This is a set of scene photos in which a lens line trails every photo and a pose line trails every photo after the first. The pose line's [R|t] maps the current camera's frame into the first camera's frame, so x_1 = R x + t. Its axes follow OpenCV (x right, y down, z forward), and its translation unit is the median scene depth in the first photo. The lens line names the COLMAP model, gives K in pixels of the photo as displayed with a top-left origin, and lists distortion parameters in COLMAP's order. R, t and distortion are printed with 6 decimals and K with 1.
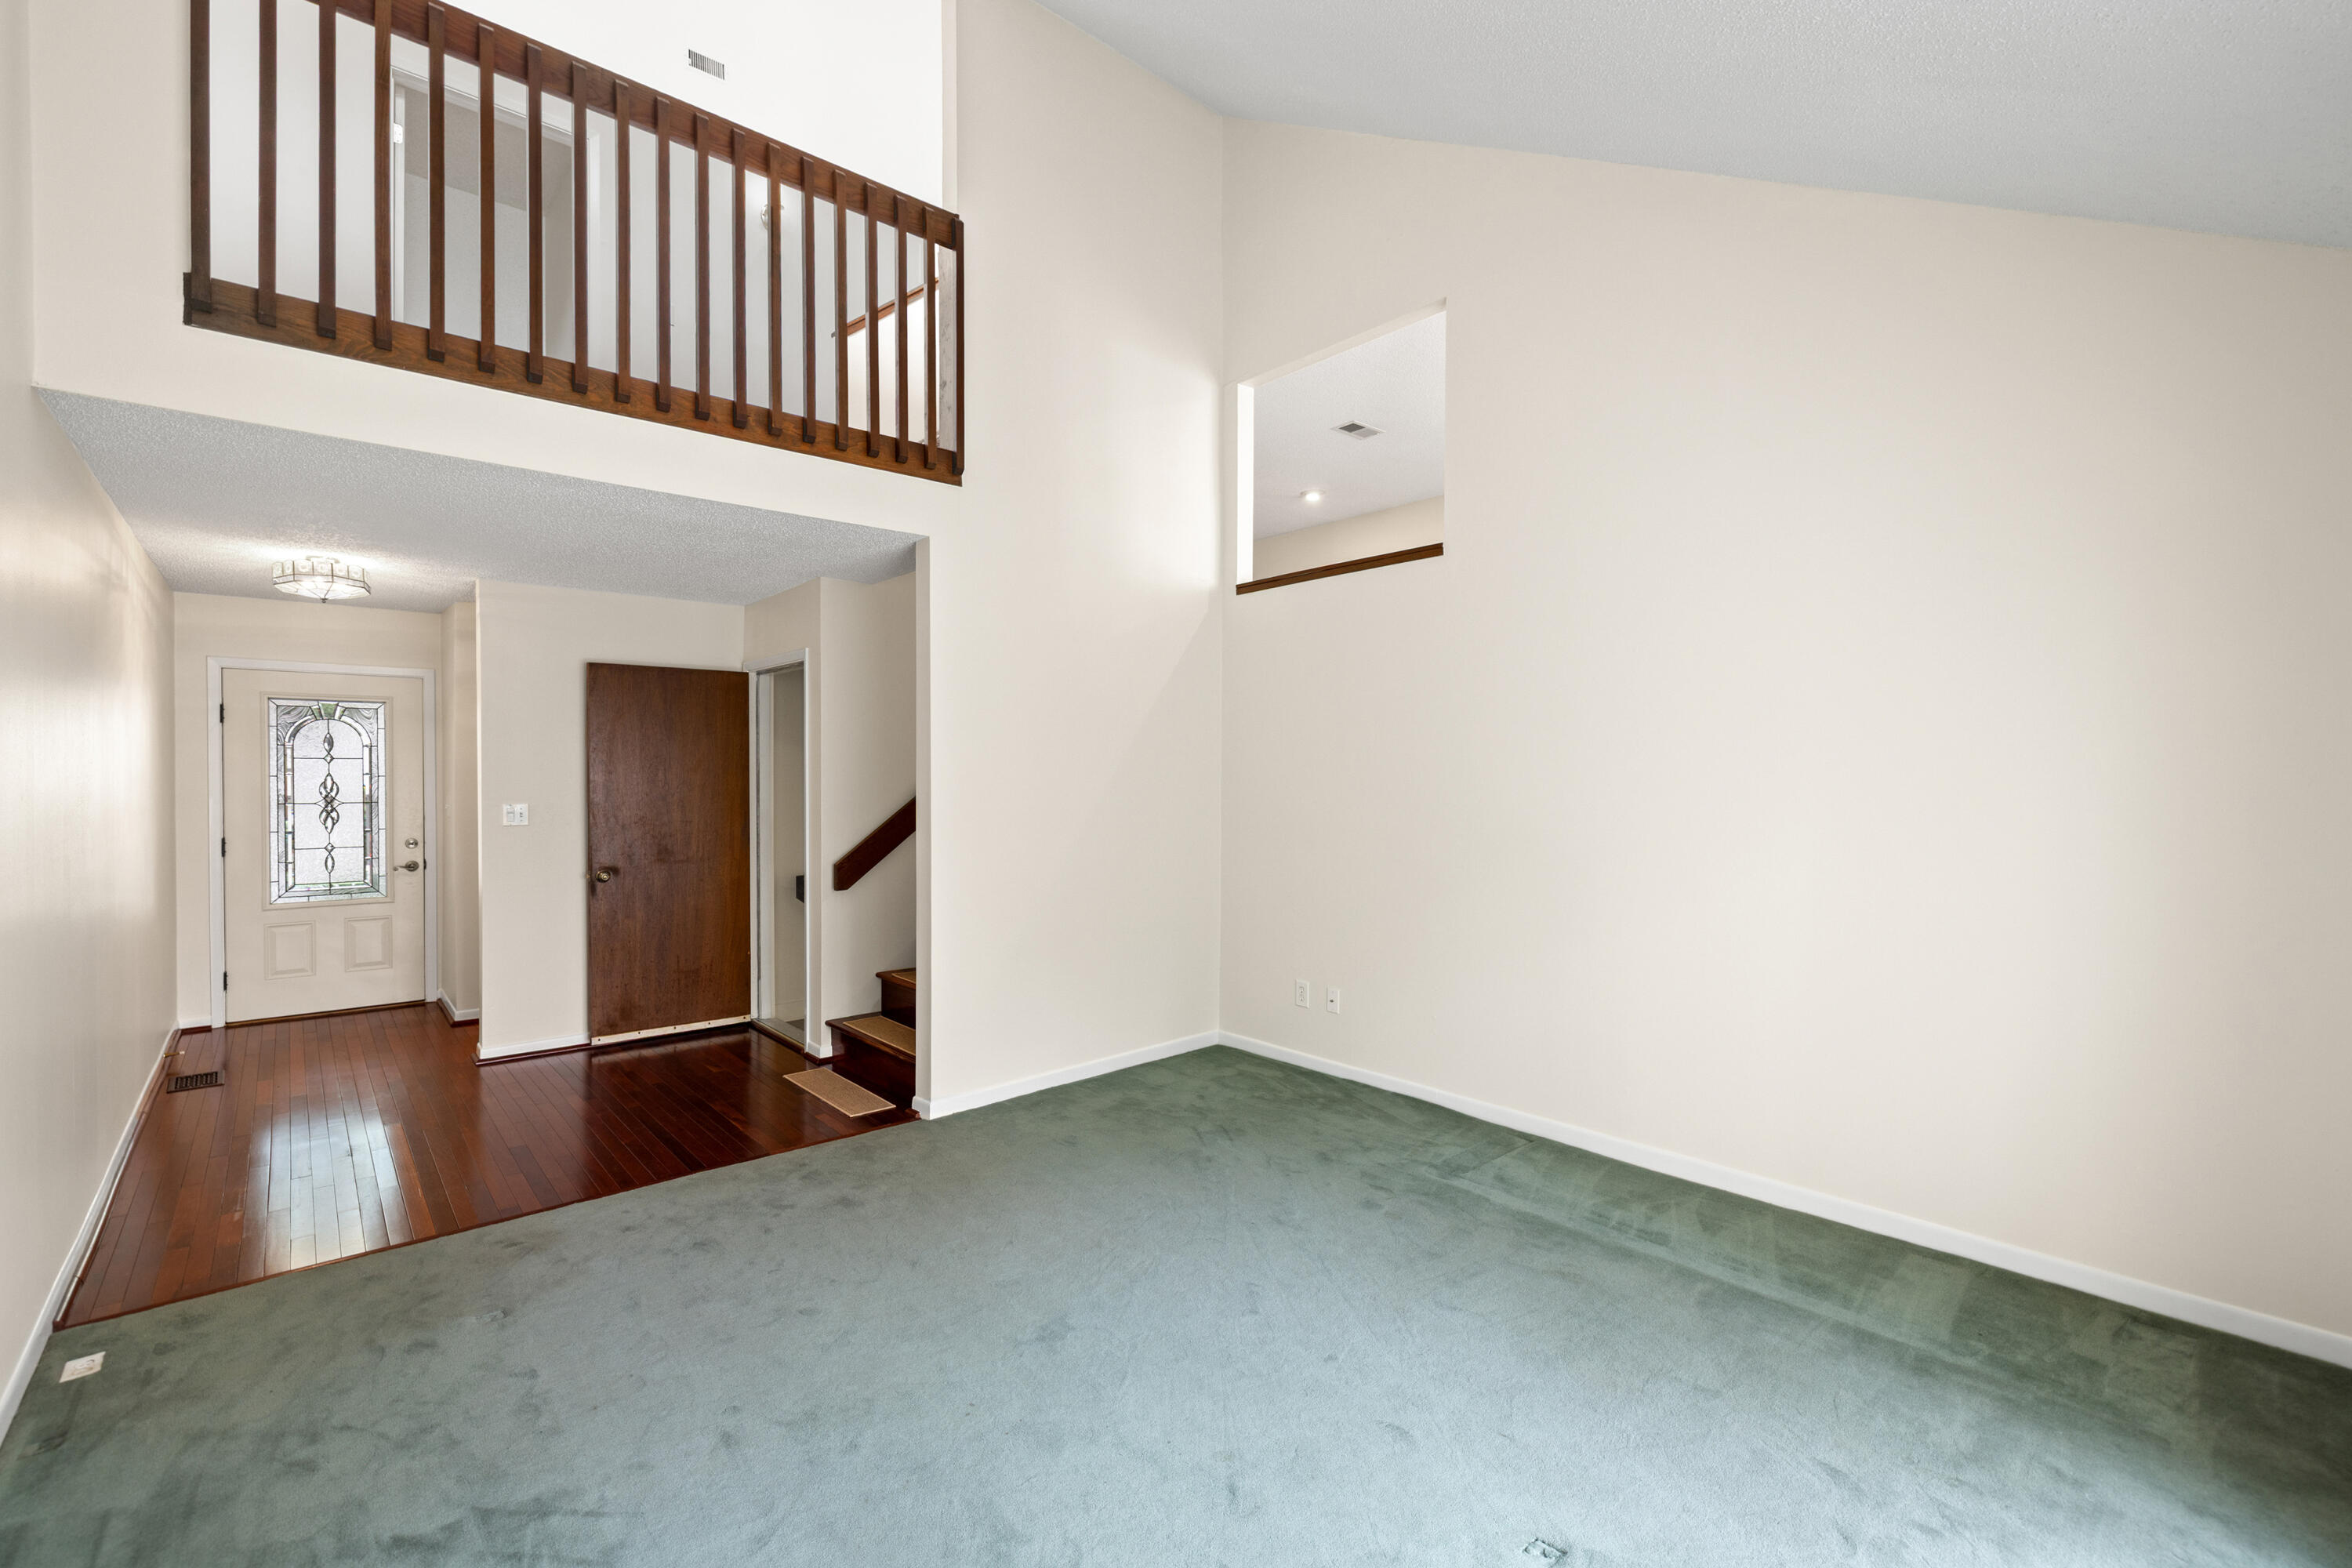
lens RADIAL K [[1003.2, 0, 1168.6], [0, 1003.2, 786.8], [0, 0, 1]] dist [0.012238, -0.000042]
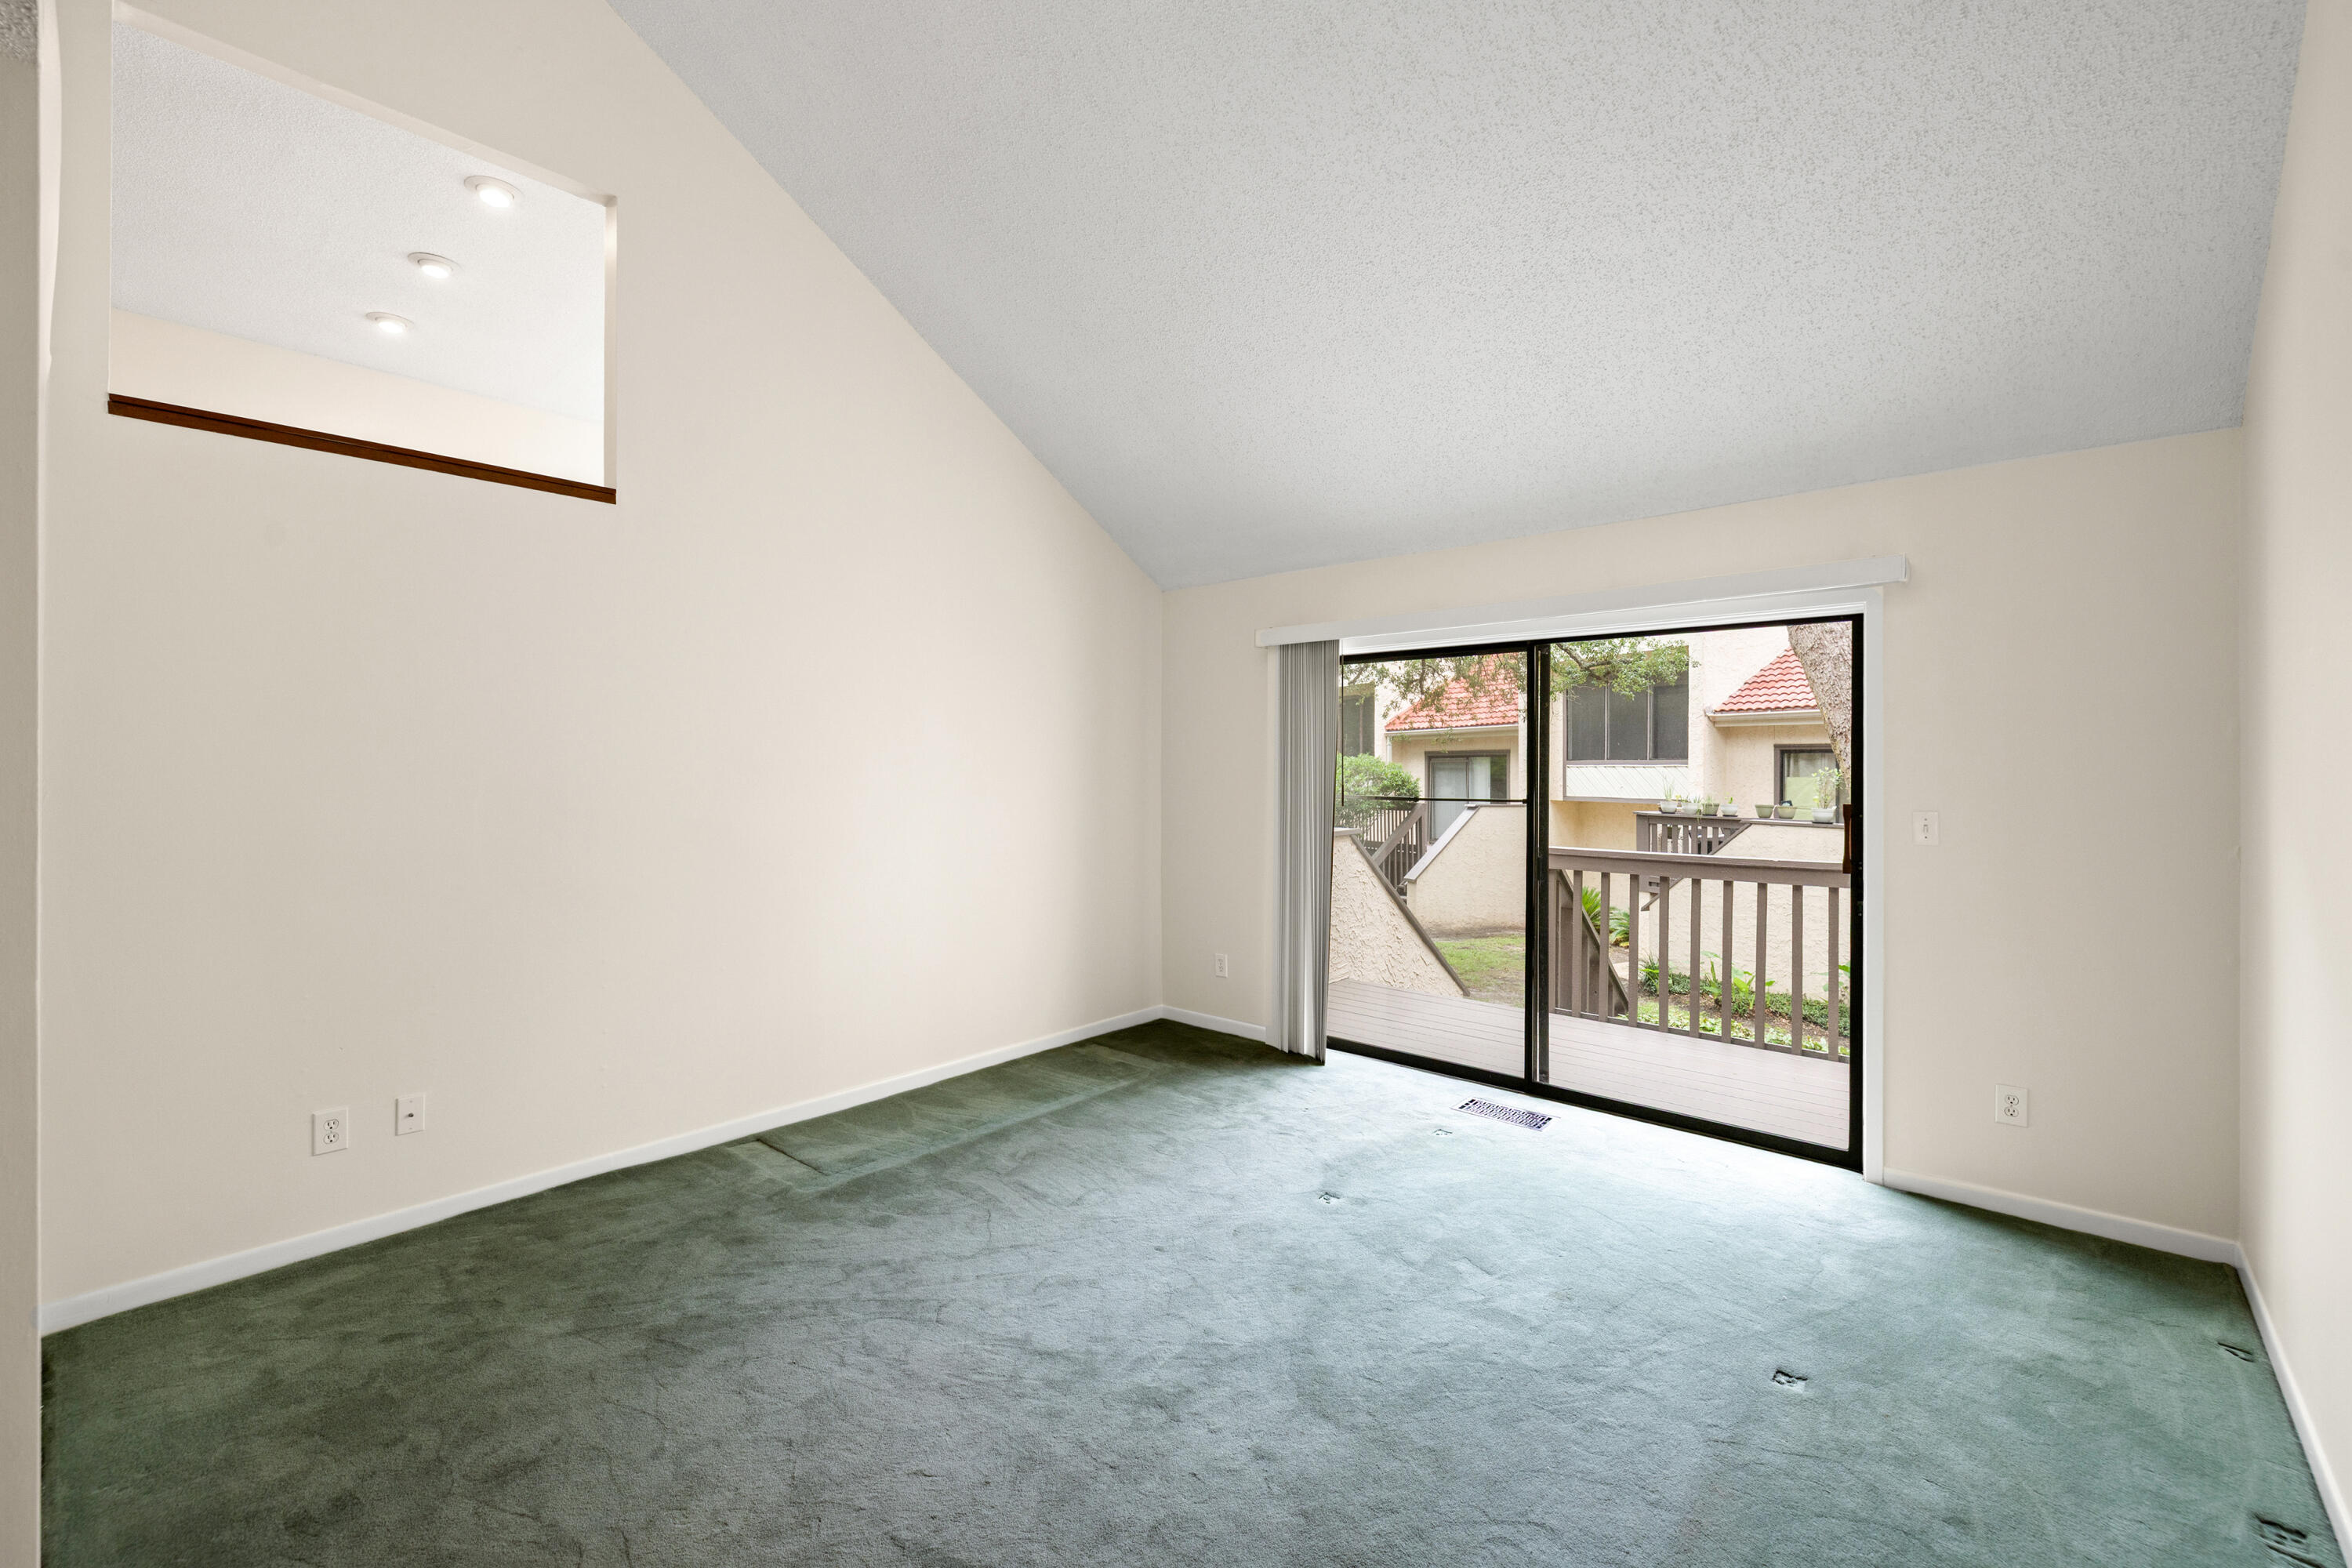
lens RADIAL K [[1003.2, 0, 1169.1], [0, 1003.2, 770.4], [0, 0, 1]] dist [0.012238, -0.000042]
pose [[-0.126225, -0.007134, 0.991976, -0.830781], [0.004018, 0.999962, 0.007703, -0.020760], [-0.991994, 0.004958, -0.126191, 0.899098]]
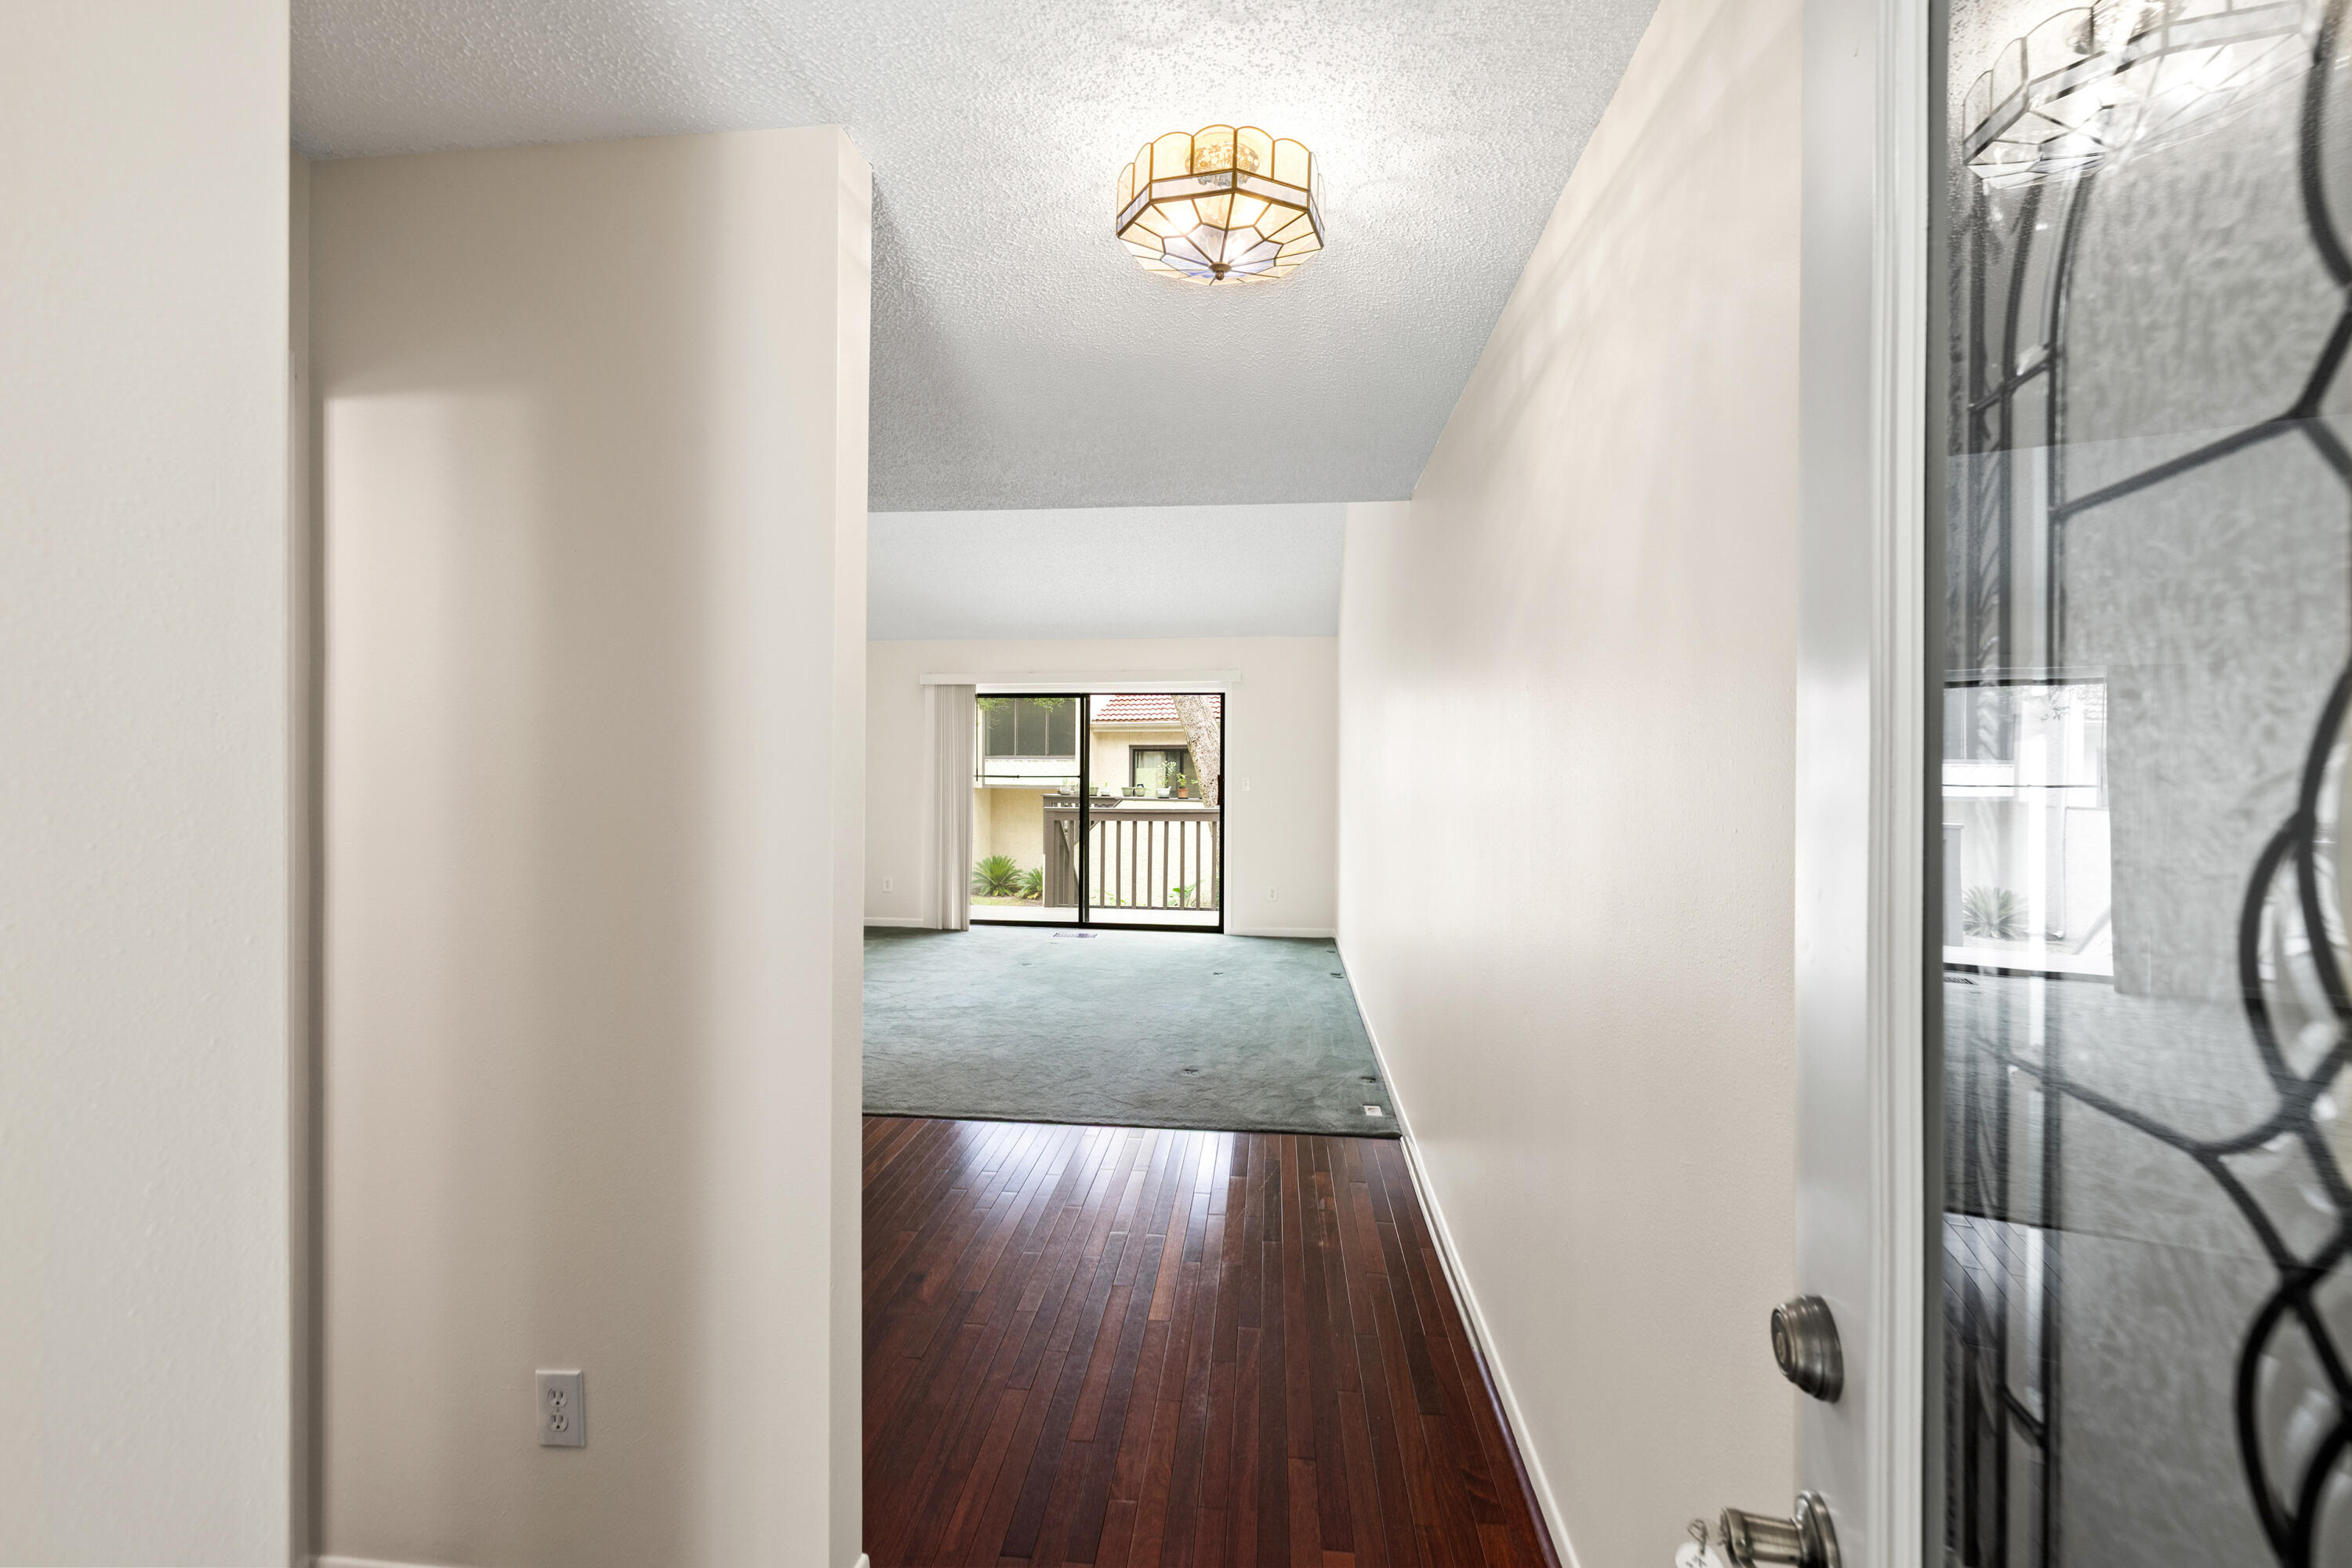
lens RADIAL K [[1003.2, 0, 1173.5], [0, 1003.2, 773.1], [0, 0, 1]] dist [0.012238, -0.000042]
pose [[-0.681739, -0.012021, 0.731496, -1.648979], [-0.000678, 0.999875, 0.015800, -0.015227], [-0.731595, 0.010275, -0.681662, 1.887154]]
